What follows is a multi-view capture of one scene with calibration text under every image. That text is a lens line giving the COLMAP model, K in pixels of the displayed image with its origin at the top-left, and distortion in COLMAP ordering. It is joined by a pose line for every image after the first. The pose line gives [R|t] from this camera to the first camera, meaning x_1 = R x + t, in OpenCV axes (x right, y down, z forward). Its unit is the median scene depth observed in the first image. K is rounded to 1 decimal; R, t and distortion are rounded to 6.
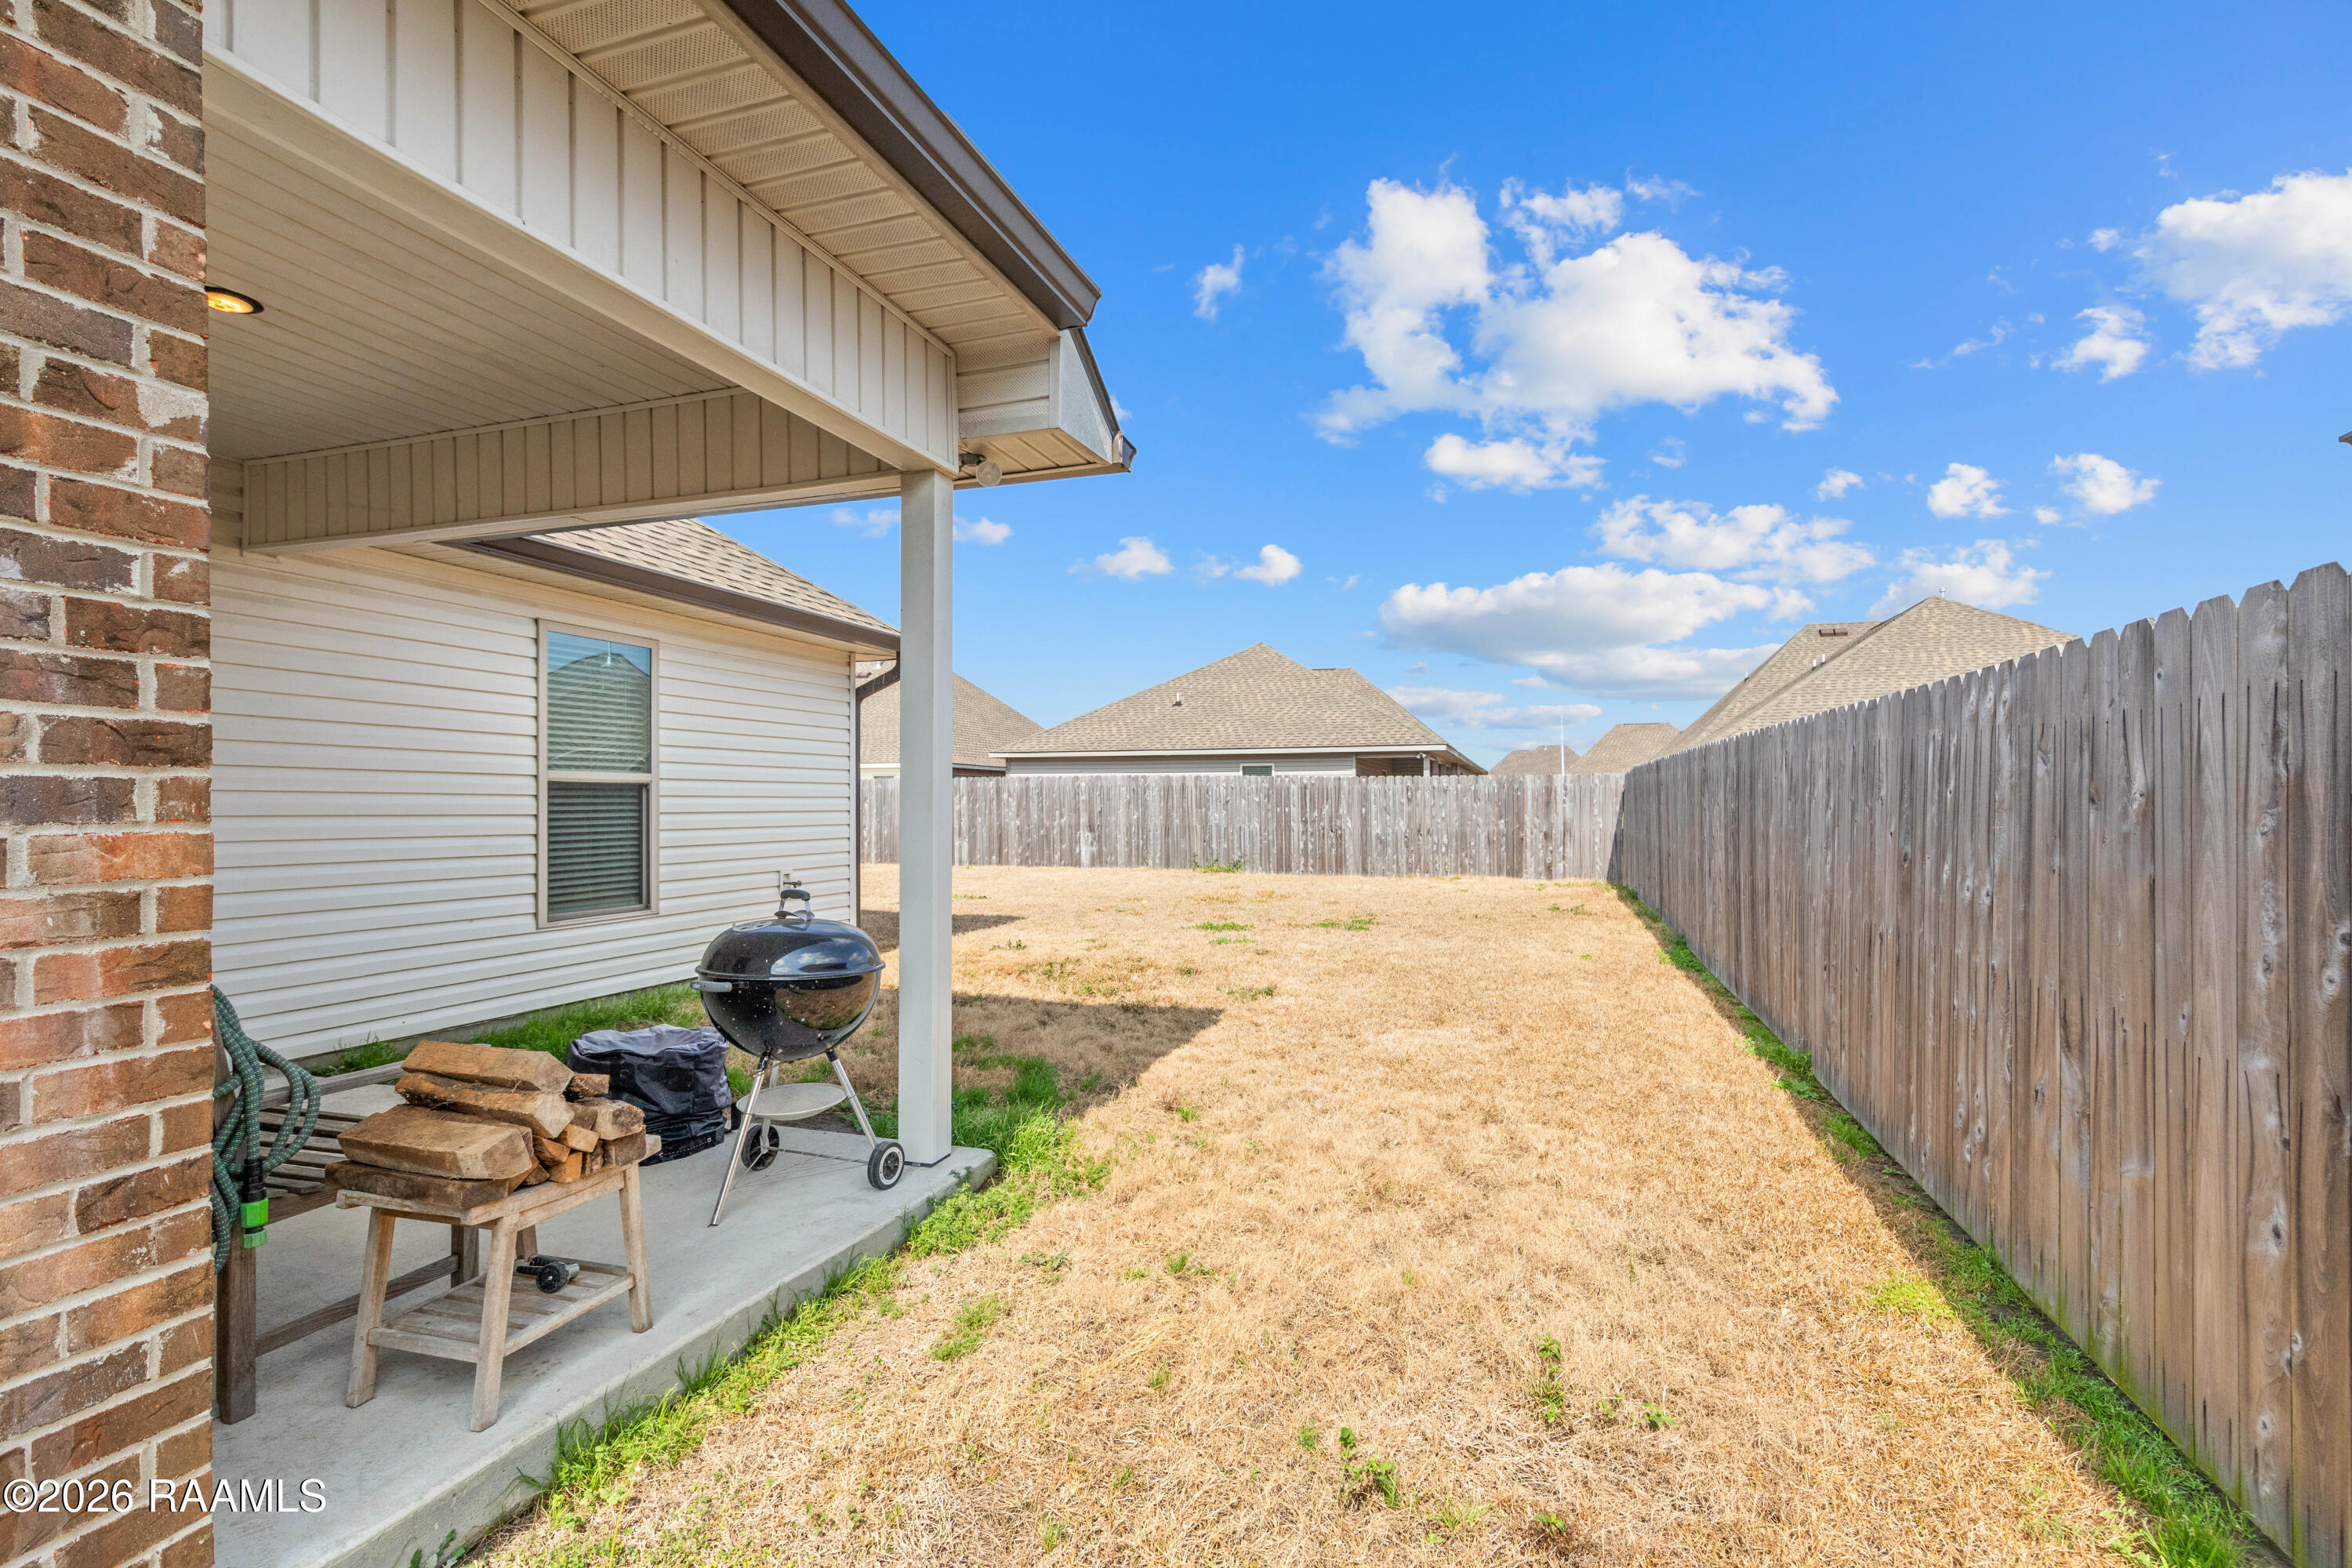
lens RADIAL K [[1072.9, 0, 1180.1], [0, 1072.9, 805.0], [0, 0, 1]] dist [-0.000387, 0.000029]
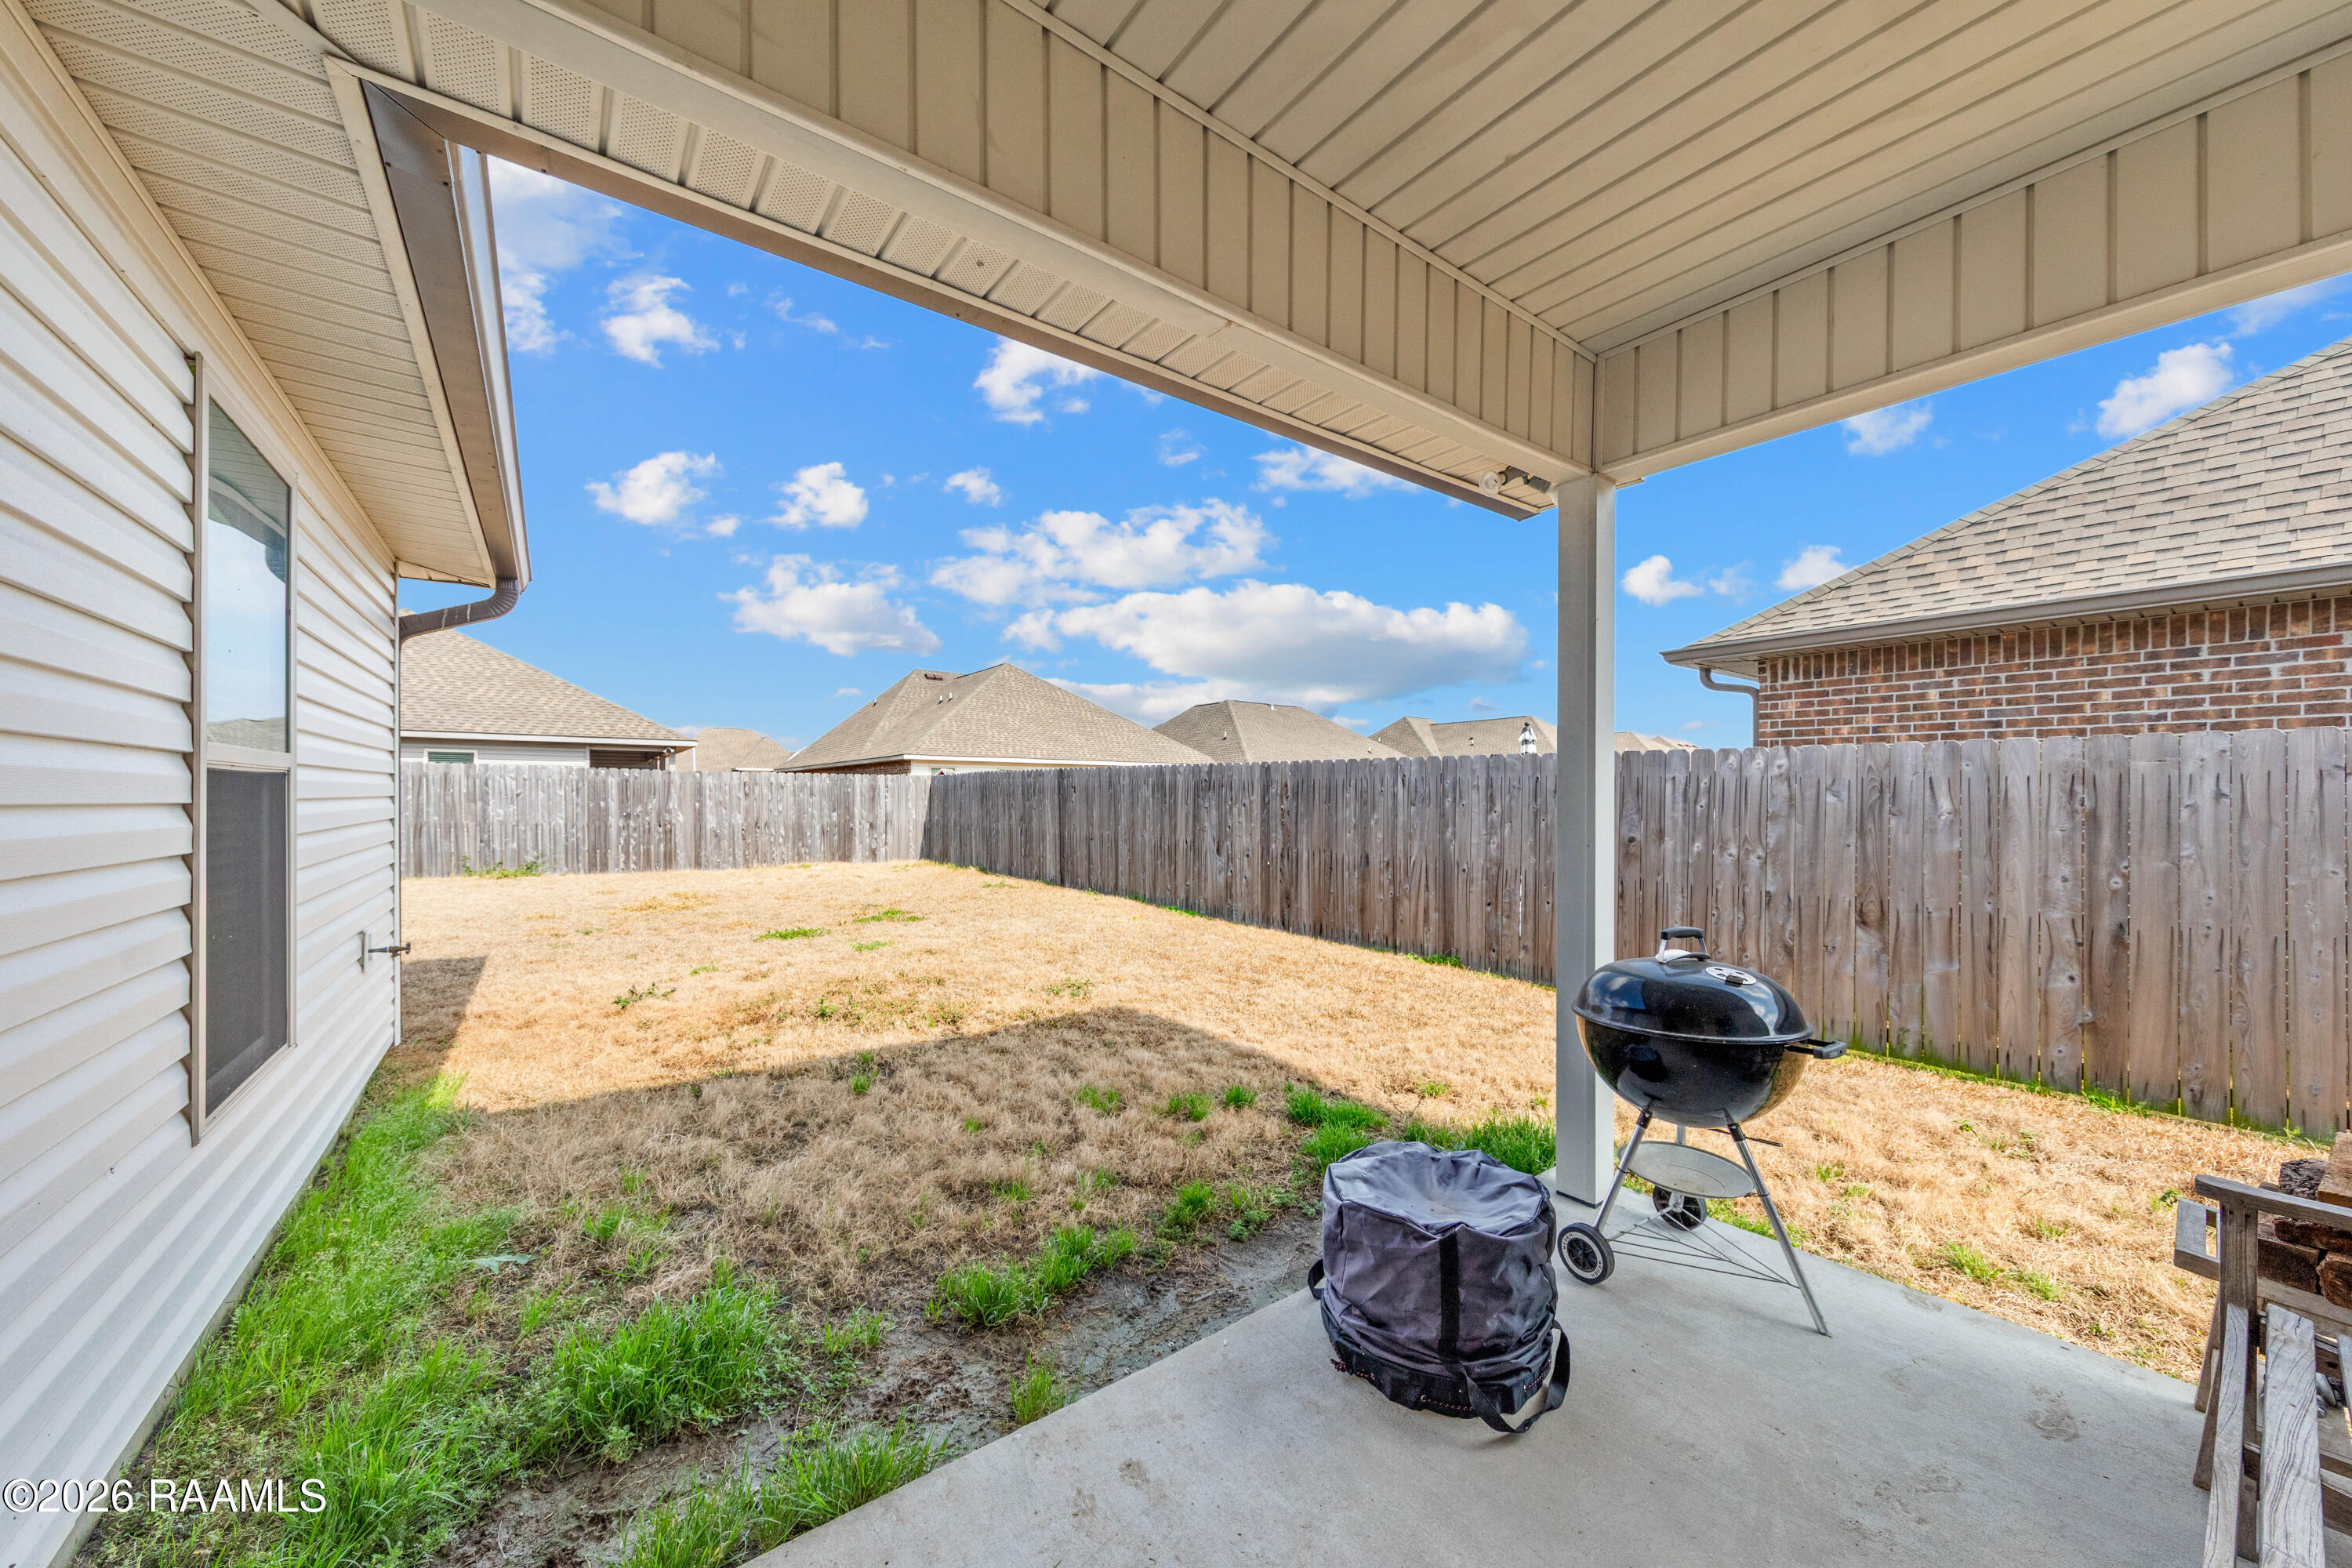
lens RADIAL K [[836.7, 0, 1182.3], [0, 836.7, 794.4], [0, 0, 1]] dist [-0.000777, -0.000040]
pose [[0.567589, 0.006668, 0.823285, -0.218682], [-0.006546, 0.999972, -0.003586, -0.004708], [-0.823286, -0.003354, 0.567617, 0.180176]]
